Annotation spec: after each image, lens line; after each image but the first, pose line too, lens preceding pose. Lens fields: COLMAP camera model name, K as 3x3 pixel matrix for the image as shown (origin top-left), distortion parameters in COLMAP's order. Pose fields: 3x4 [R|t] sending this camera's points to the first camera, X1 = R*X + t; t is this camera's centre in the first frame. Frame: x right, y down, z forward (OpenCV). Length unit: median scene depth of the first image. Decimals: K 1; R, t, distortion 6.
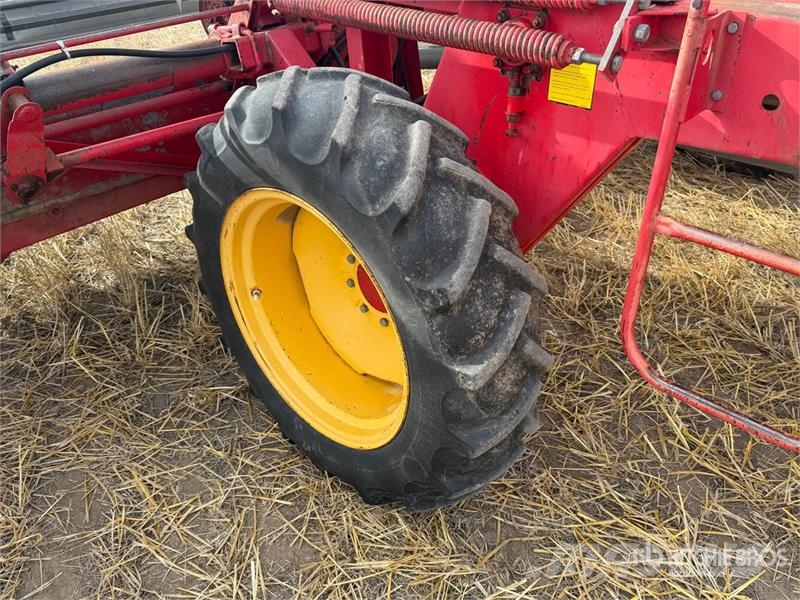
lens RADIAL K [[649.3, 0, 400.3], [0, 649.3, 291.9], [0, 0, 1]] dist [0.119002, -0.216358]
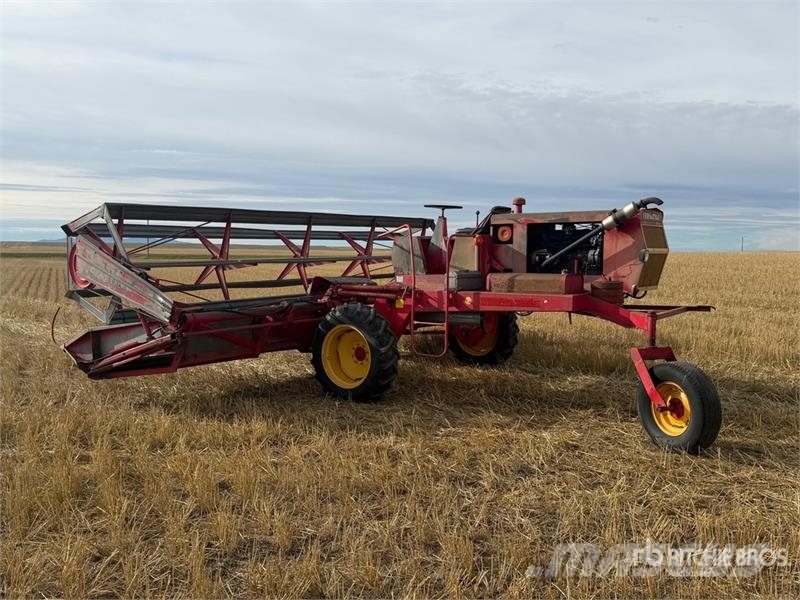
lens RADIAL K [[654.2, 0, 409.2], [0, 654.2, 297.4], [0, 0, 1]] dist [0.052754, -0.068416]
pose [[0.989534, 0.013169, 0.143701, -0.423217], [0.057775, 0.876371, -0.478159, 2.138349], [-0.132232, 0.481457, 0.866437, -3.578055]]
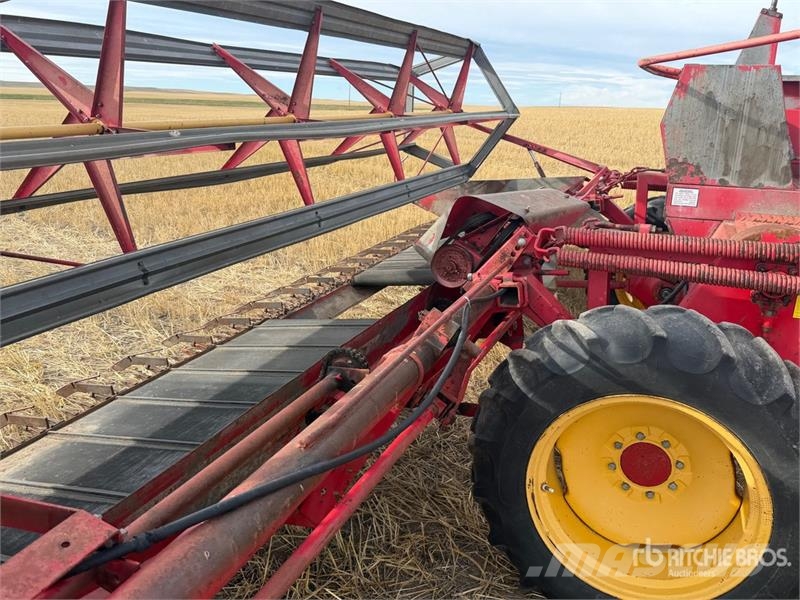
lens RADIAL K [[649.3, 0, 400.3], [0, 649.3, 291.9], [0, 0, 1]] dist [0.119002, -0.216358]
pose [[0.941685, -0.057531, 0.331540, -1.120919], [0.149849, 0.953883, -0.260099, -0.084997], [-0.301287, 0.294613, 0.906879, -0.129454]]
